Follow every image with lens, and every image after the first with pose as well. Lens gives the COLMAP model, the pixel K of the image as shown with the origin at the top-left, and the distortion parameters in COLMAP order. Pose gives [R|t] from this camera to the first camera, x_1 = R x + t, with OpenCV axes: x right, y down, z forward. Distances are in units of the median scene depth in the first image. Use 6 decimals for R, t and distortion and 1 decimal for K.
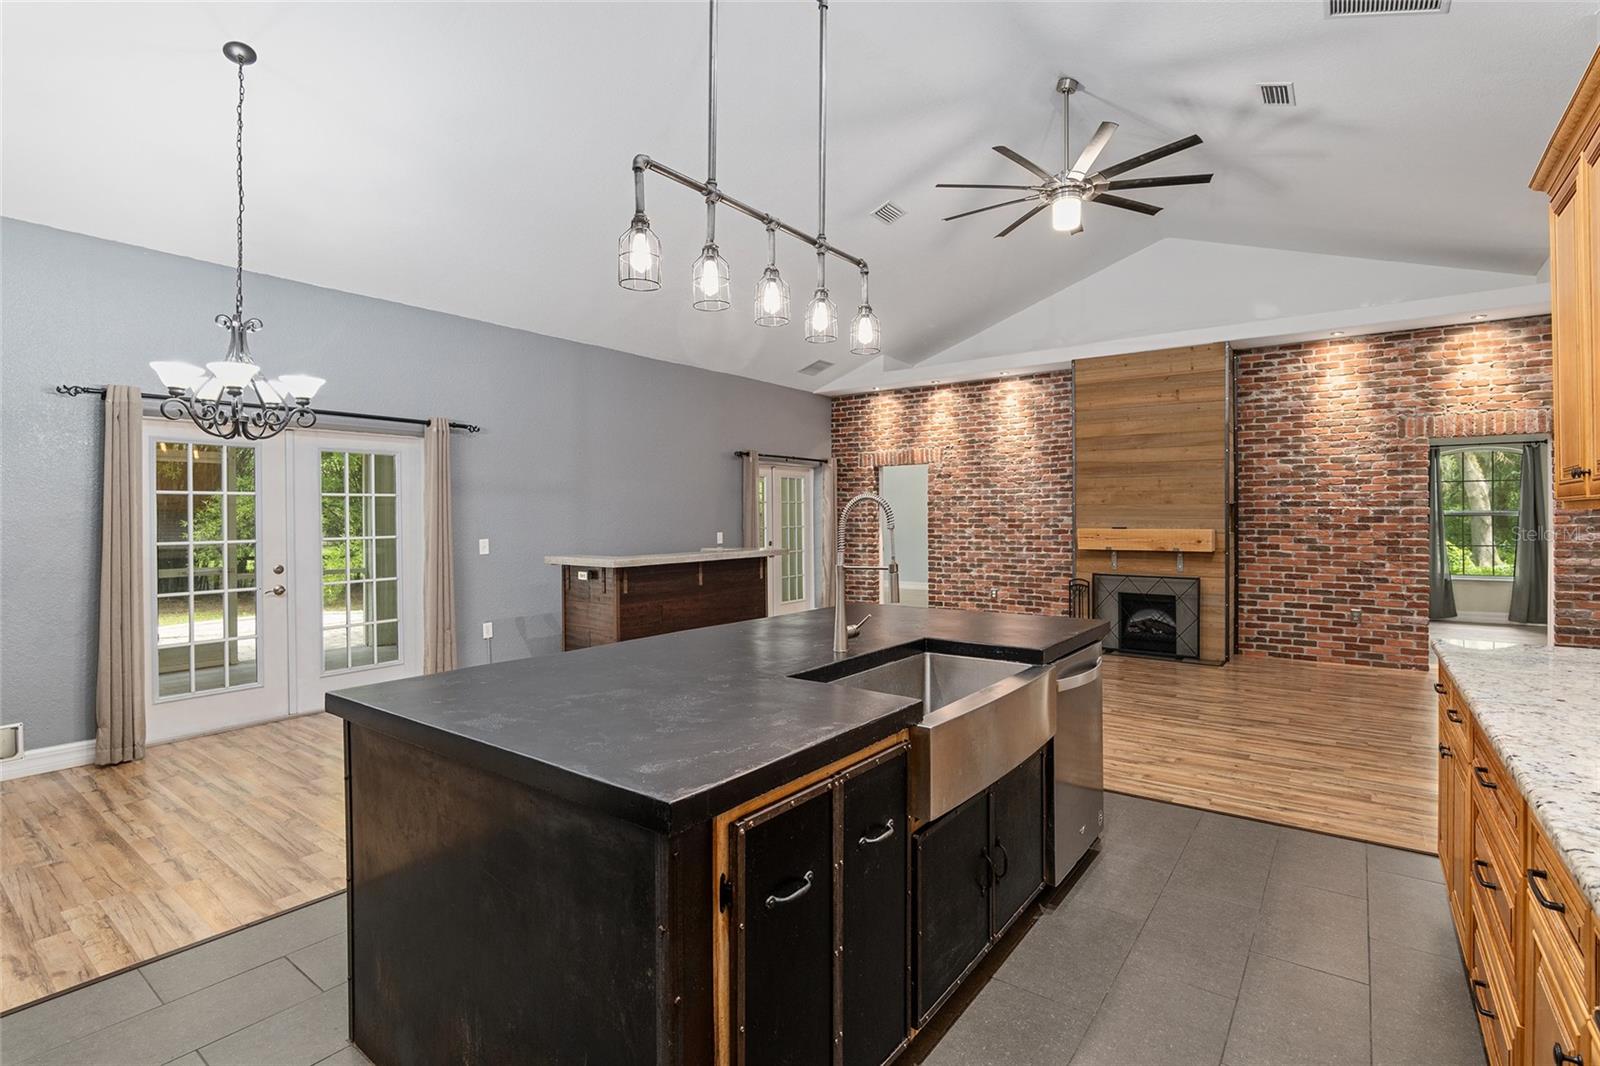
lens RADIAL K [[750.9, 0, 801.6], [0, 750.9, 516.5], [0, 0, 1]] dist [-0.021847, 0.007342]
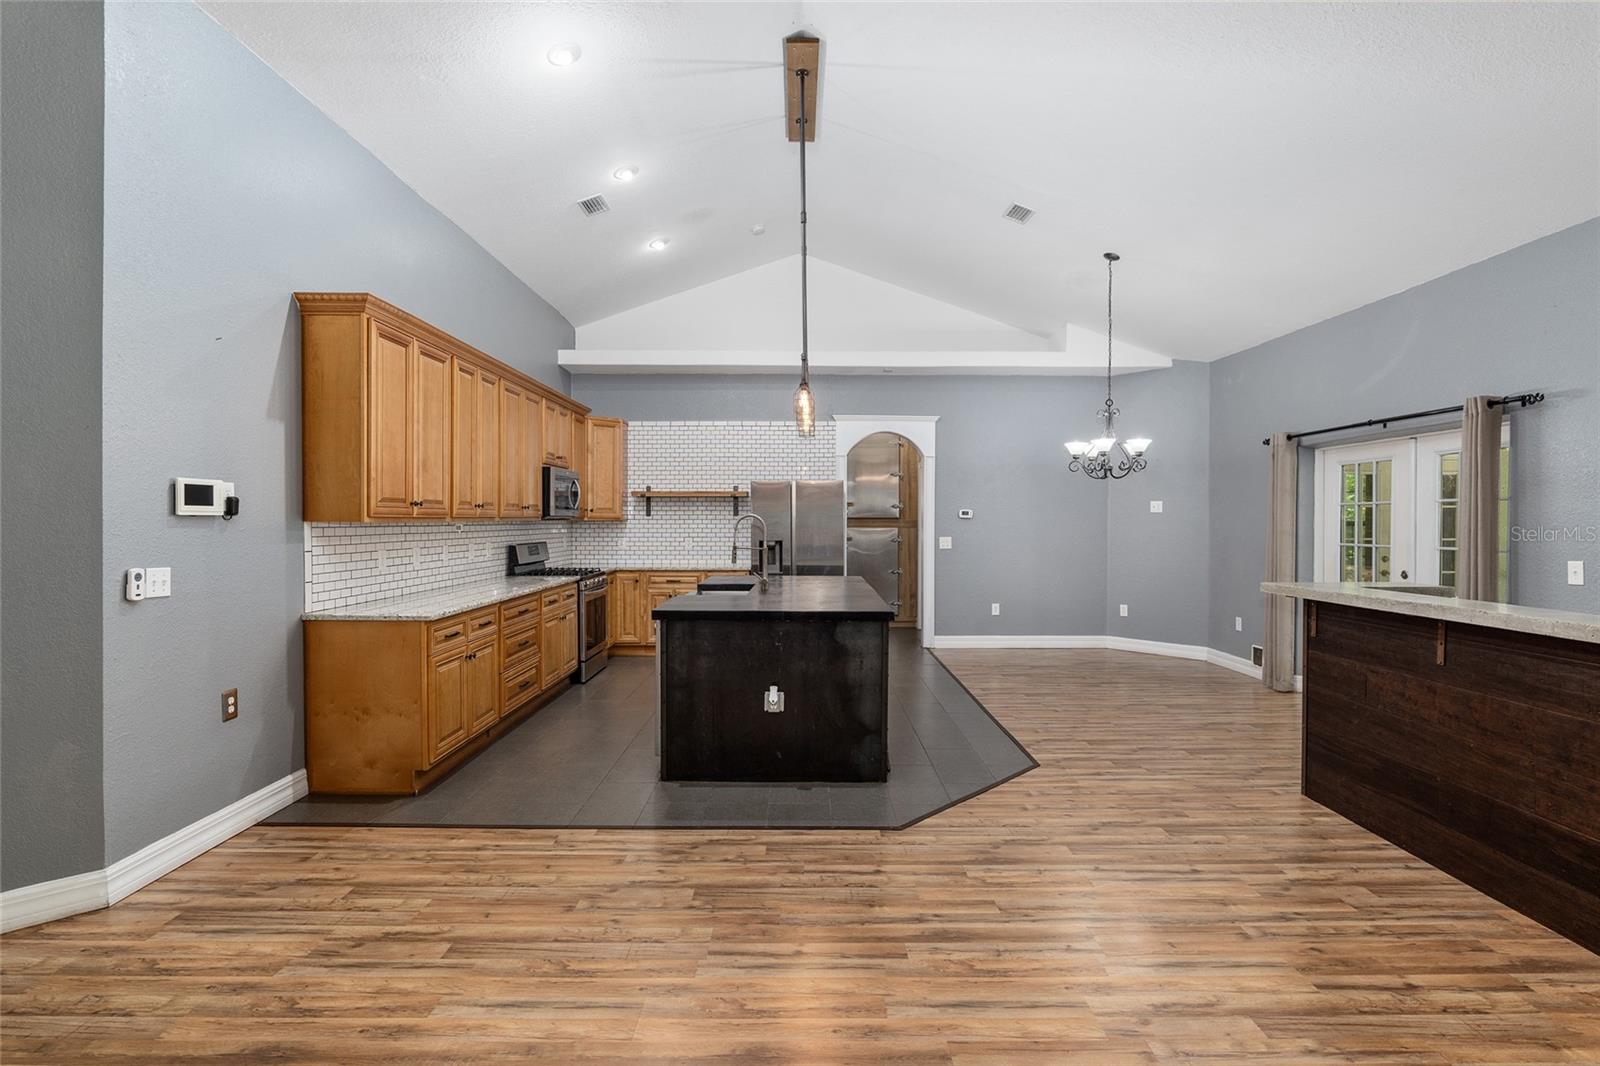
lens RADIAL K [[765.3, 0, 805.8], [0, 765.3, 531.9], [0, 0, 1]] dist [-0.012288, 0.001230]
pose [[-0.799421, 0.011404, -0.600663, 0.450721], [0.000469, 0.999831, 0.018358, -0.006422], [0.600771, 0.014395, -0.799291, 1.007297]]
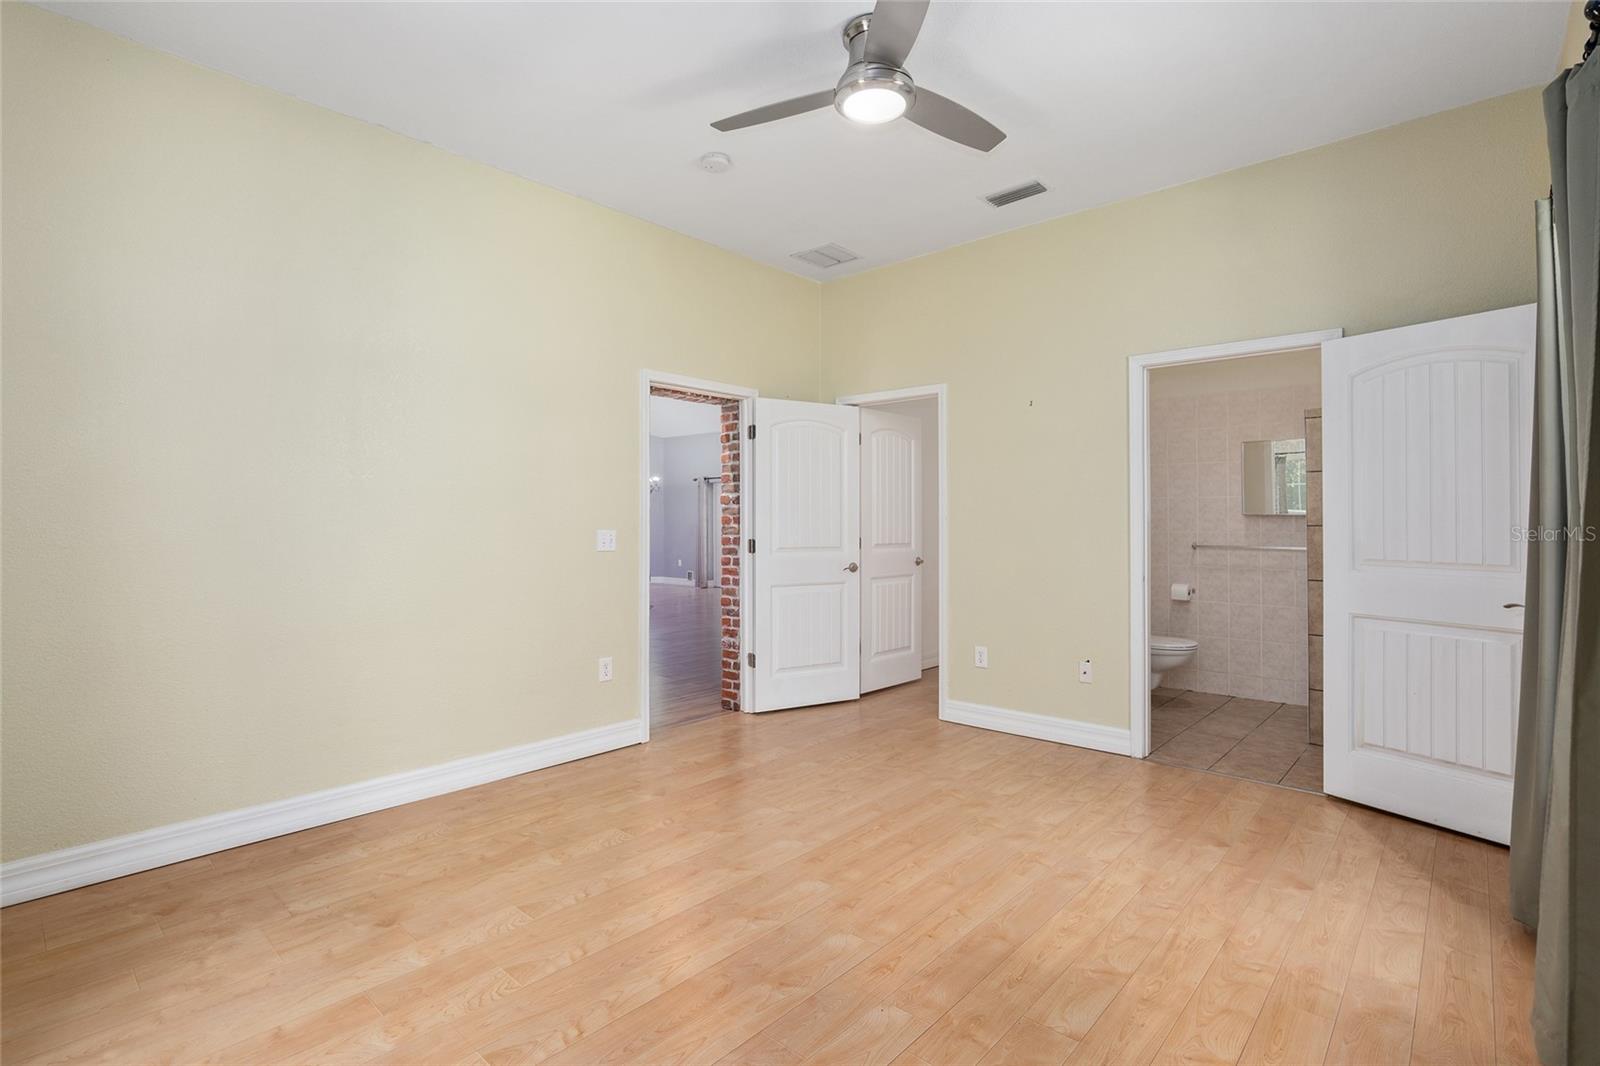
lens RADIAL K [[750.9, 0, 801.6], [0, 750.9, 516.5], [0, 0, 1]] dist [-0.021847, 0.007342]
pose [[-0.088585, -0.004455, -0.996059, 1.525288], [-0.001795, 0.999989, -0.004313, 0.012121], [0.996067, 0.001406, -0.088592, 1.084338]]
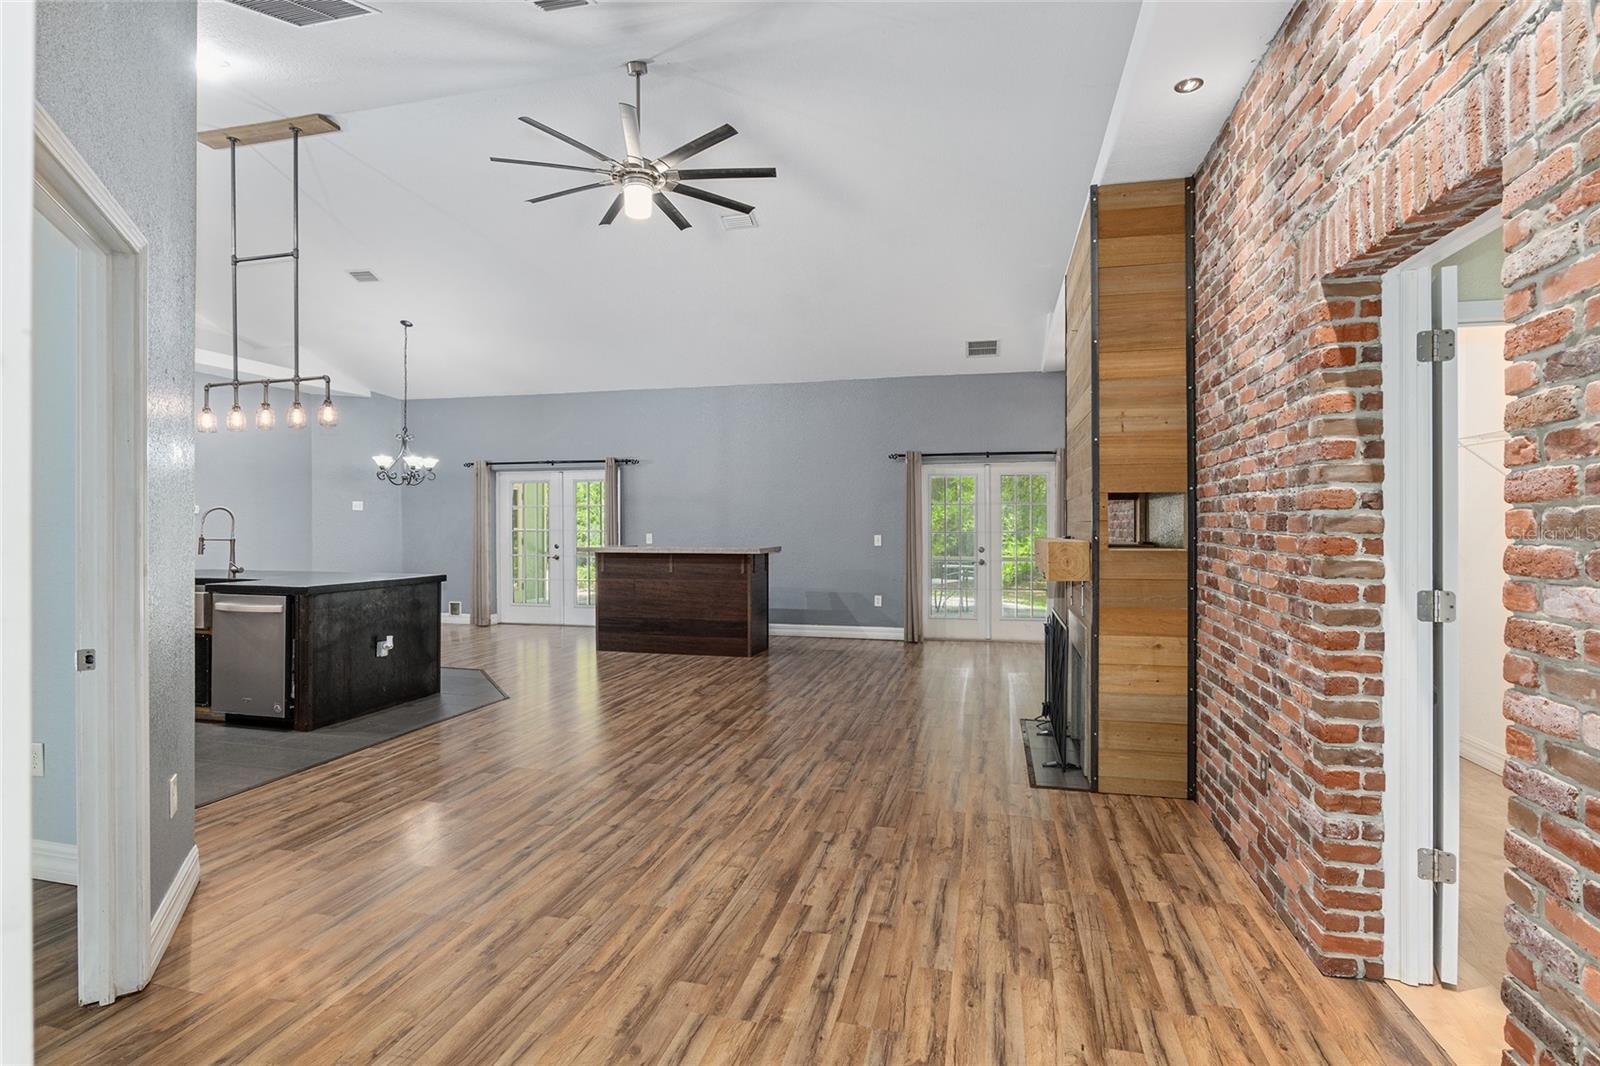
lens RADIAL K [[773.6, 0, 798.5], [0, 773.6, 524.0], [0, 0, 1]] dist [-0.015164, 0.000560]
pose [[0.383237, 0.005257, -0.923635, 1.014641], [-0.002783, 0.999986, 0.004537, 0.002538], [0.923646, 0.000832, 0.383246, 0.609965]]
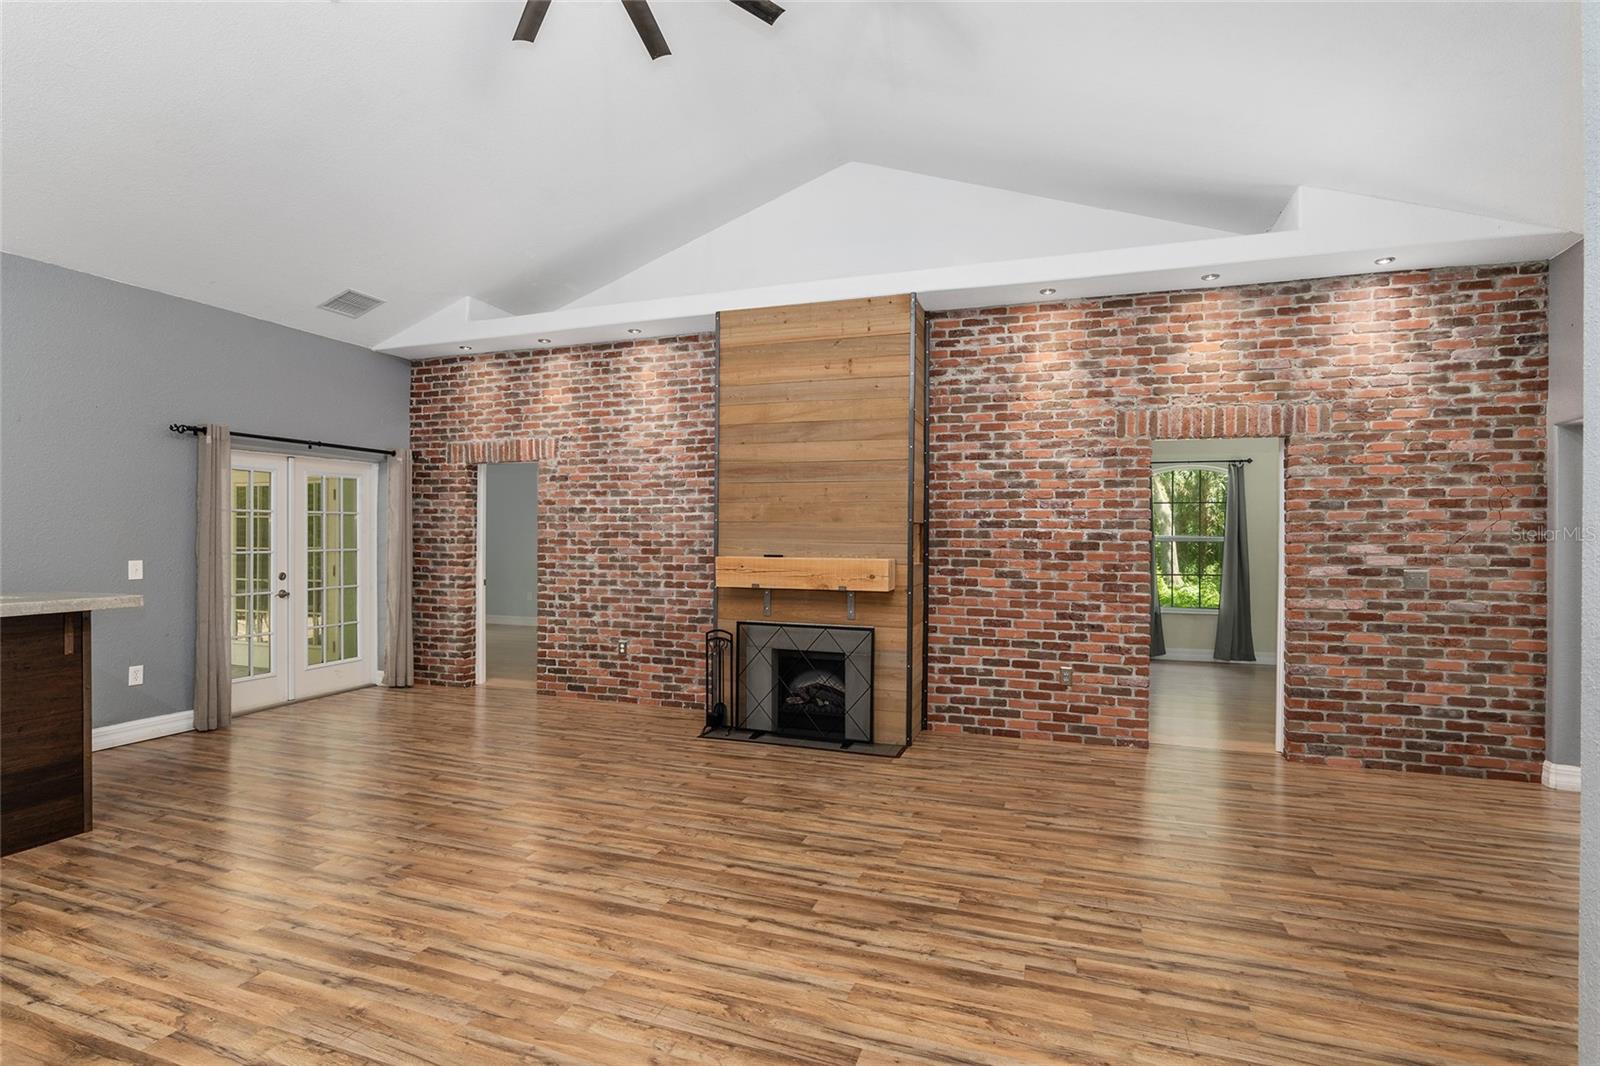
lens RADIAL K [[768.8, 0, 802.4], [0, 768.8, 536.9], [0, 0, 1]] dist [-0.021166, 0.006690]
pose [[0.954787, 0.009328, 0.297146, 0.262323], [-0.009665, 0.999953, -0.000335, -0.002377], [-0.297135, -0.002552, 0.954832, 0.343621]]
